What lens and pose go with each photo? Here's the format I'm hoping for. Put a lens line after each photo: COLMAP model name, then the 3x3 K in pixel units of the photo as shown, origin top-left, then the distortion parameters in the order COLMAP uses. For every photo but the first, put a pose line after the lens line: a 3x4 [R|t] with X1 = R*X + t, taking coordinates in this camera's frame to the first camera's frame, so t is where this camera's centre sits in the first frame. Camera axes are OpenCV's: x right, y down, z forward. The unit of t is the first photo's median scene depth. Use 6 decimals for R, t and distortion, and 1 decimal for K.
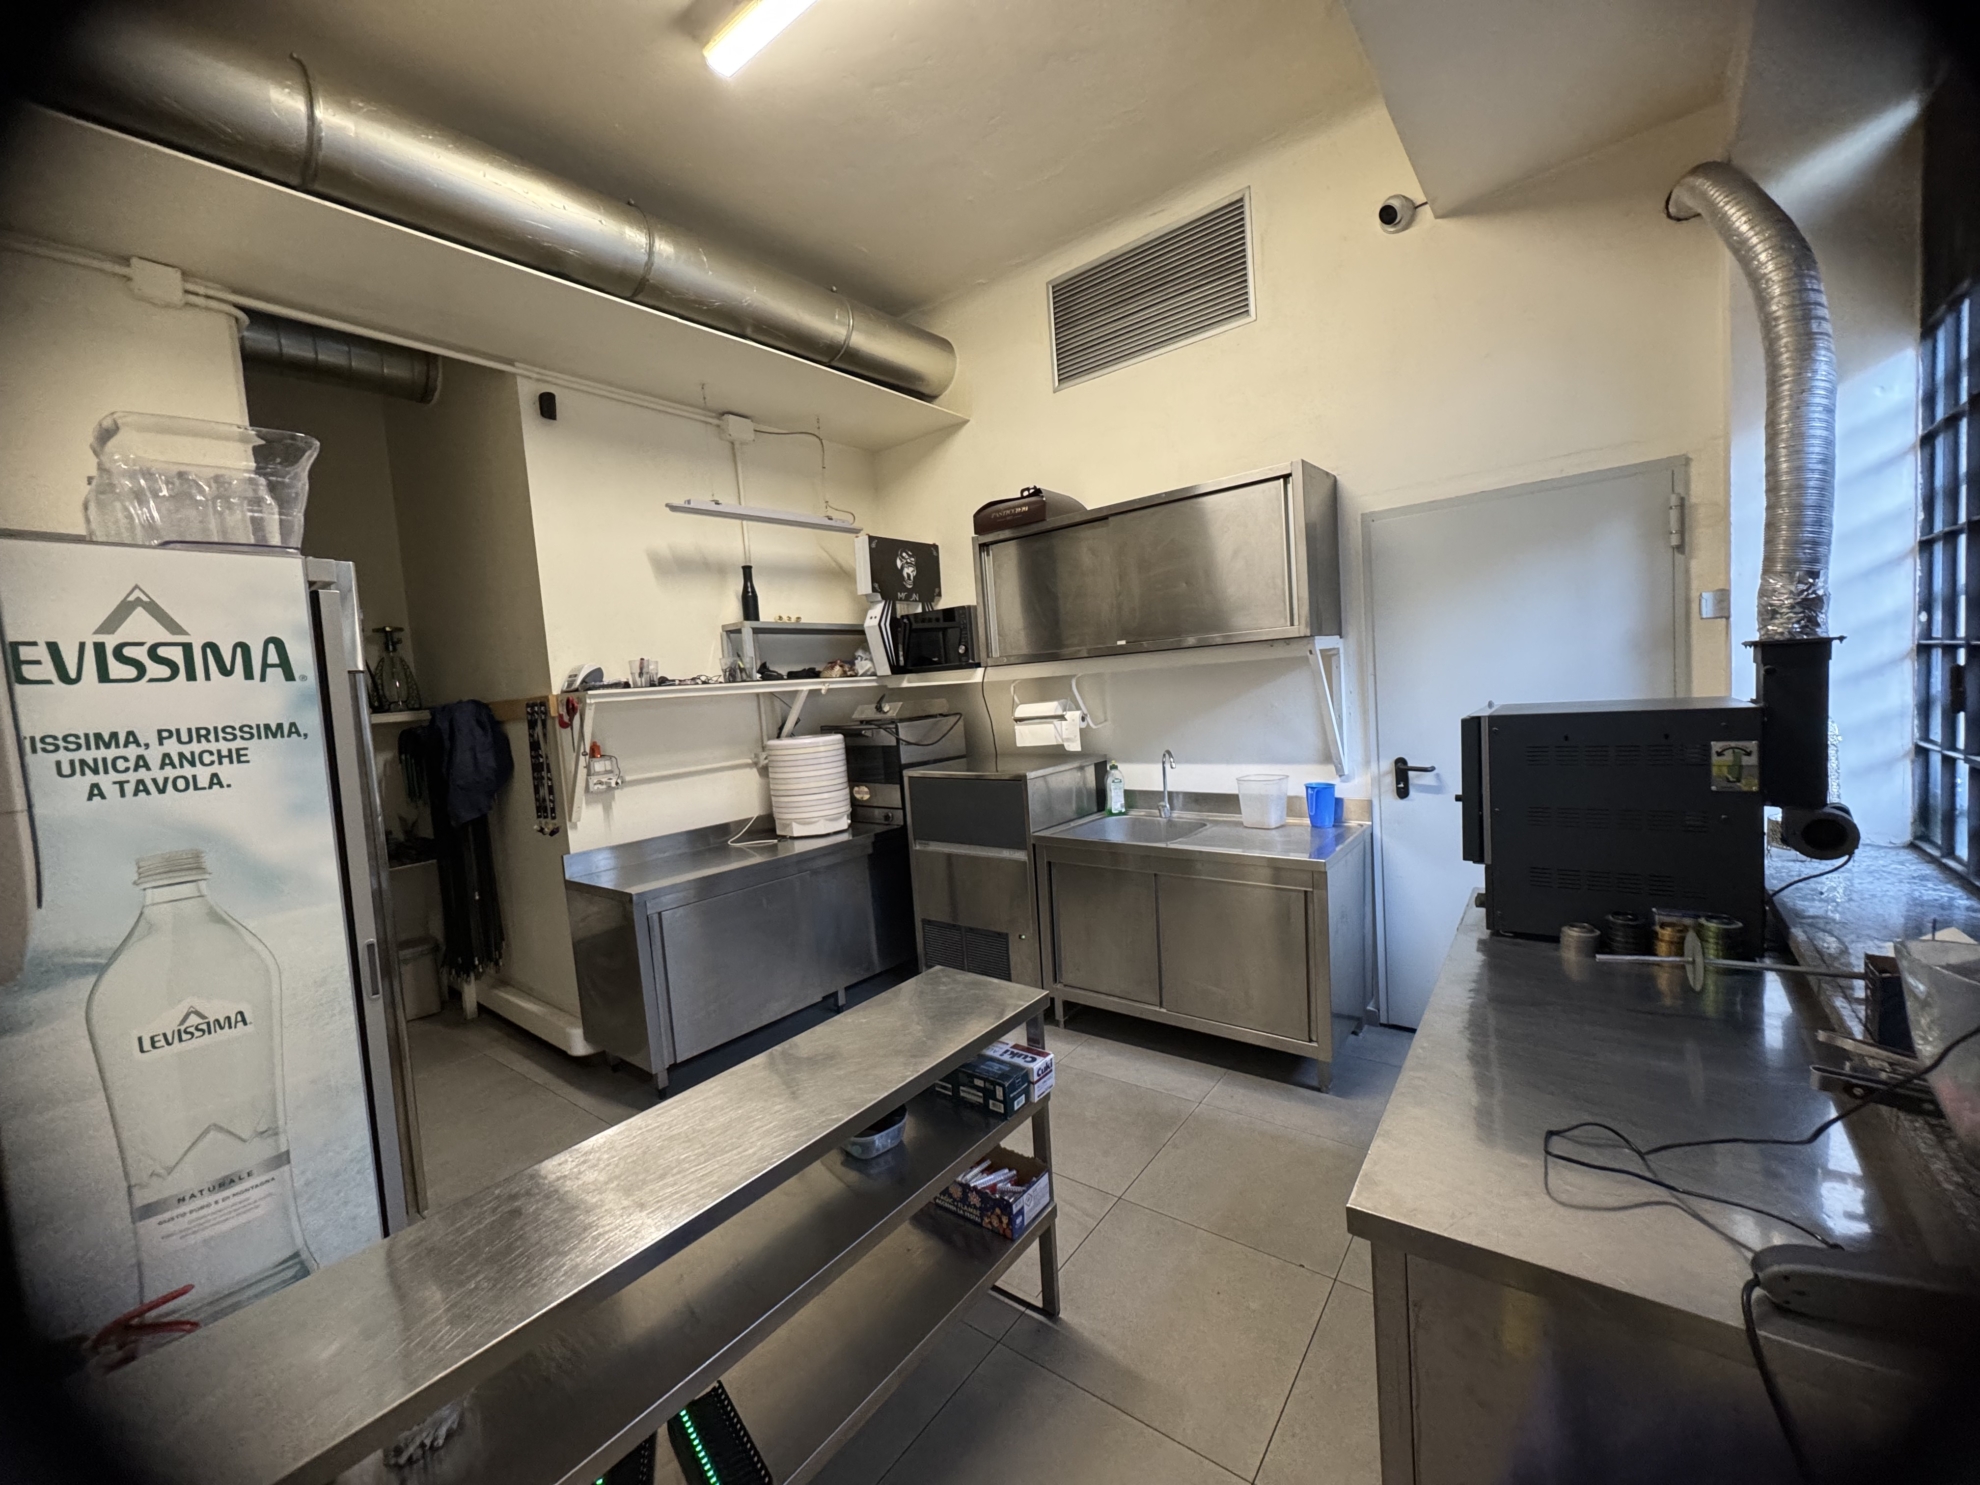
lens RADIAL K [[789.0, 0, 985.4], [0, 789.0, 740.8], [0, 0, 1]] dist [-0.001250, 0.000244]
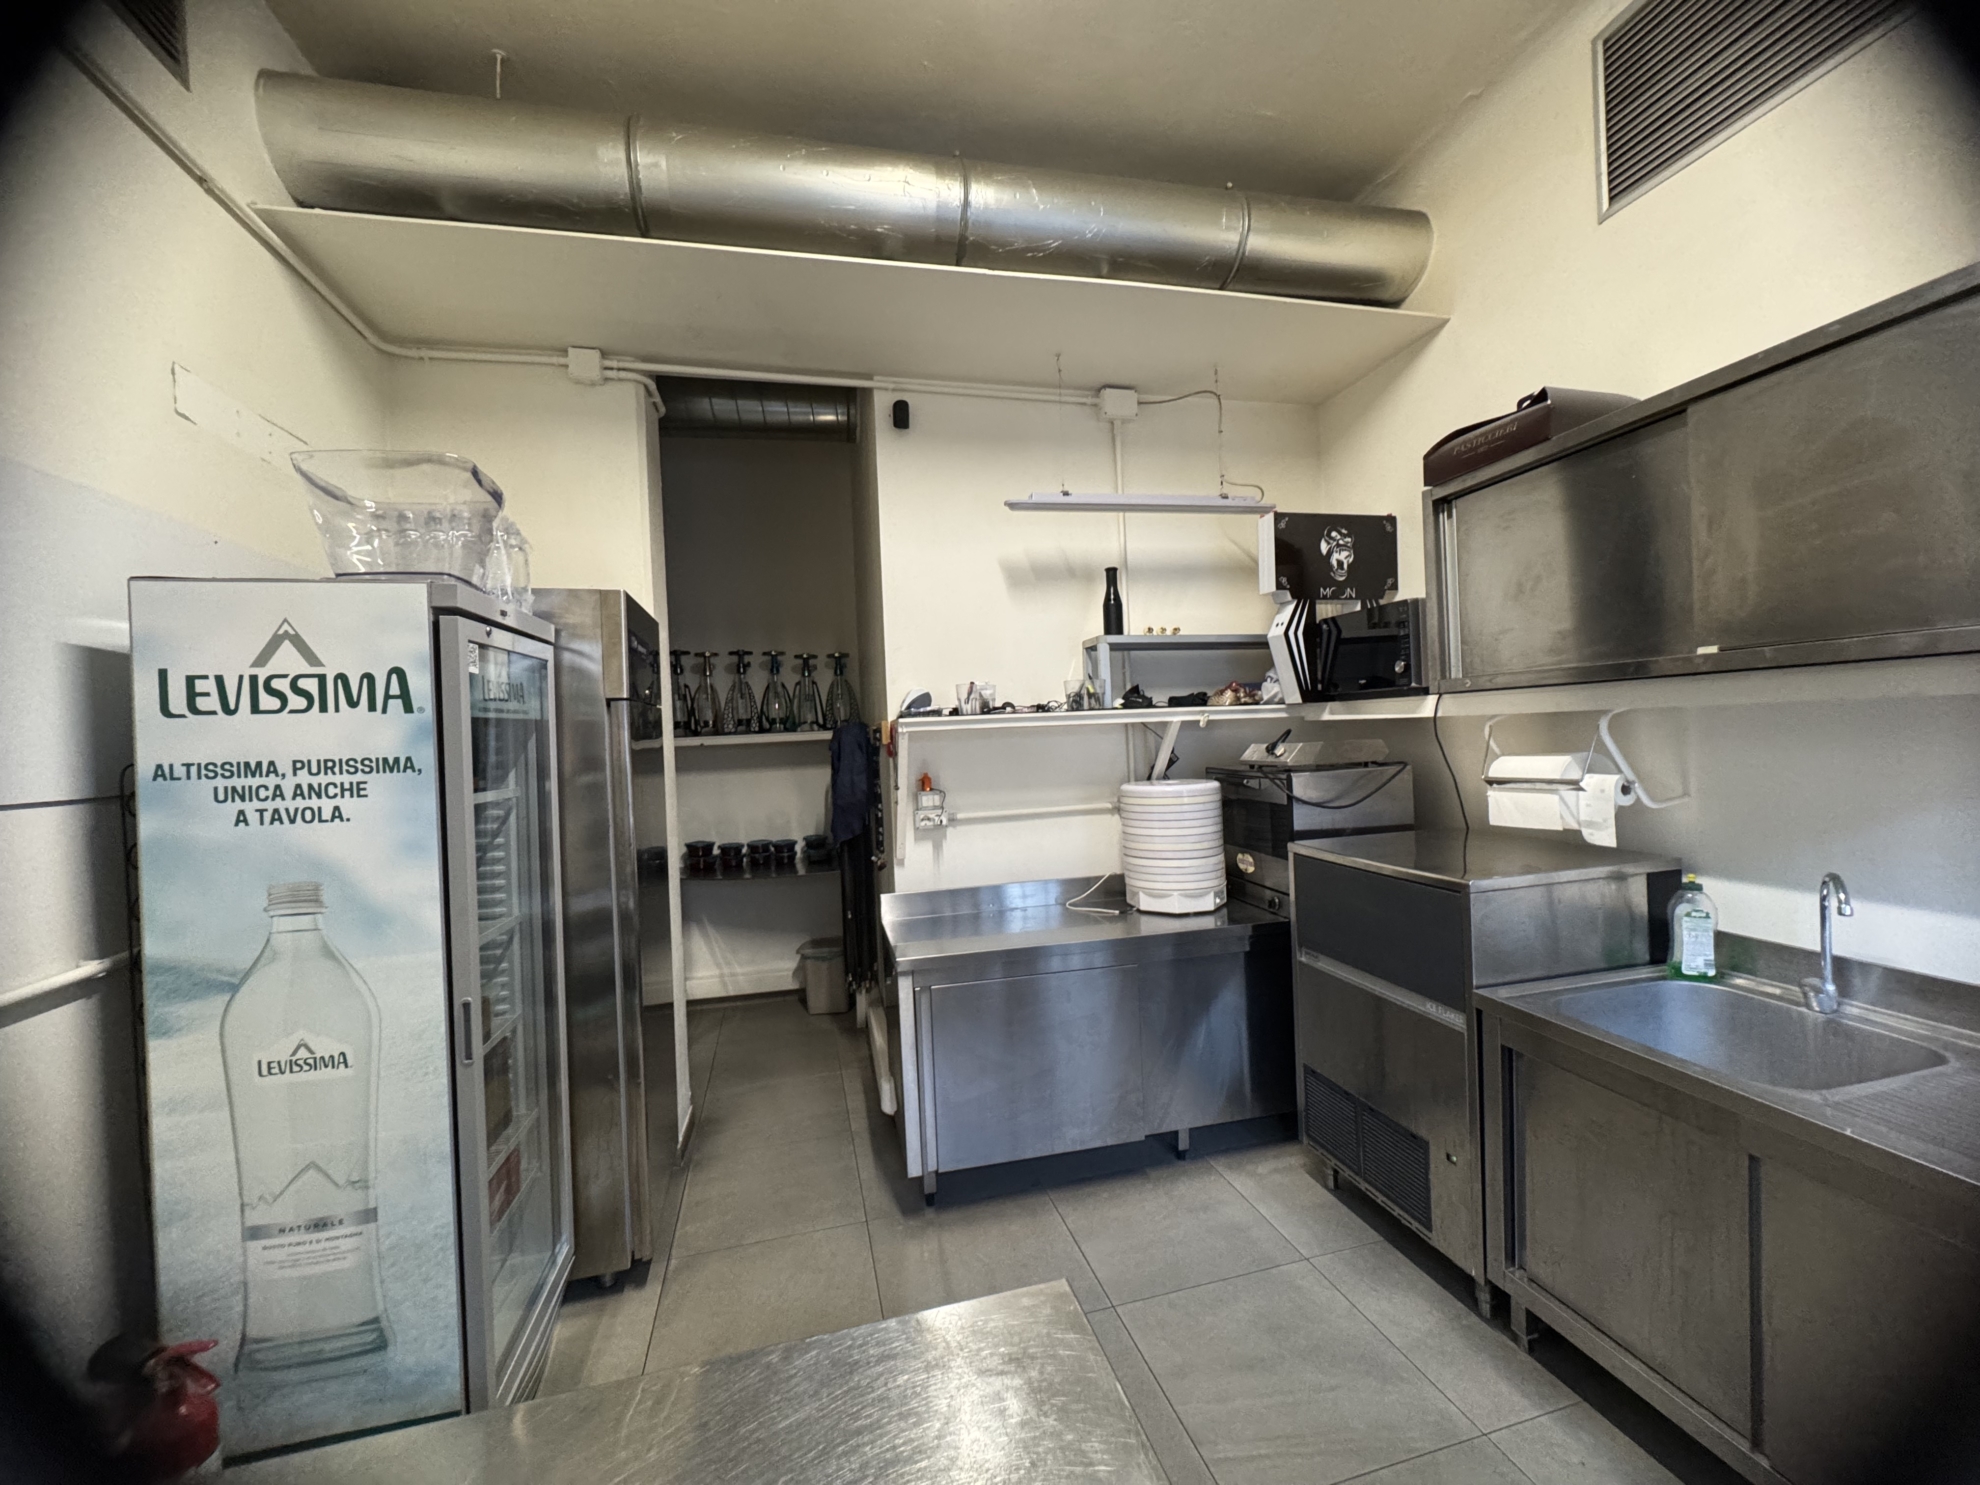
lens RADIAL K [[789.0, 0, 991.7], [0, 789.0, 741.8], [0, 0, 1]] dist [-0.001250, 0.000244]
pose [[0.790389, 0.044985, -0.610952, 0.118579], [-0.057783, 0.998328, -0.001247, -0.037783], [0.609875, 0.036289, 0.791667, 0.317815]]
